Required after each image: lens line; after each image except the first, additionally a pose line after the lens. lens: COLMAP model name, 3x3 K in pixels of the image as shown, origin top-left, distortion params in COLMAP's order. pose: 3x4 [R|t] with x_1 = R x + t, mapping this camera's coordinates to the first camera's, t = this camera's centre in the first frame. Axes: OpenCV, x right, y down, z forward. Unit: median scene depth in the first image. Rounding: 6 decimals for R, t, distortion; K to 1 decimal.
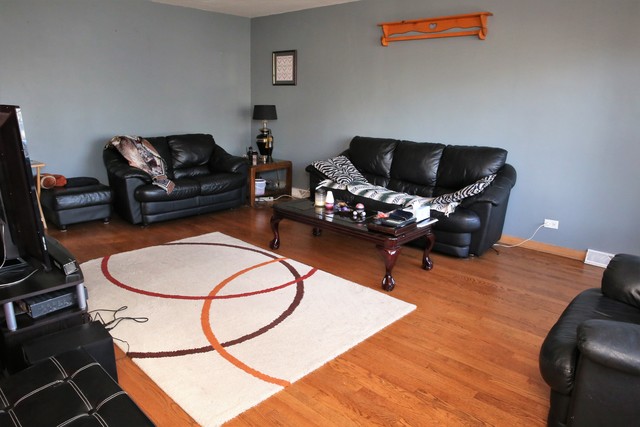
lens RADIAL K [[438.8, 0, 320.2], [0, 438.8, 213.6], [0, 0, 1]] dist [-0.040979, 0.031606]
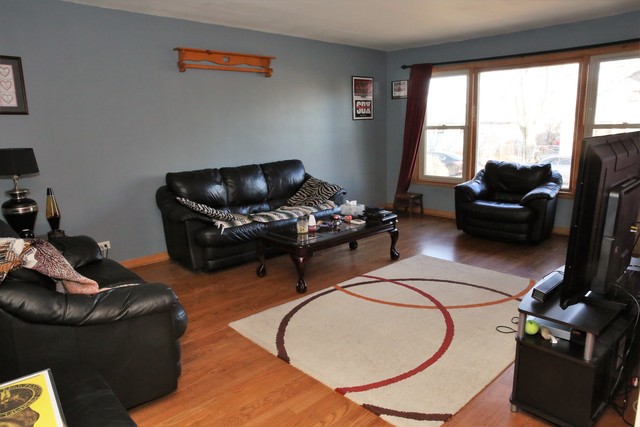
lens RADIAL K [[438.8, 0, 319.8], [0, 438.8, 213.5], [0, 0, 1]] dist [-0.040979, 0.031606]
pose [[0.067482, -0.215893, 0.974082, -0.849977], [0.282366, 0.940526, 0.188894, -0.208470], [-0.956930, 0.262300, 0.124430, 0.736086]]
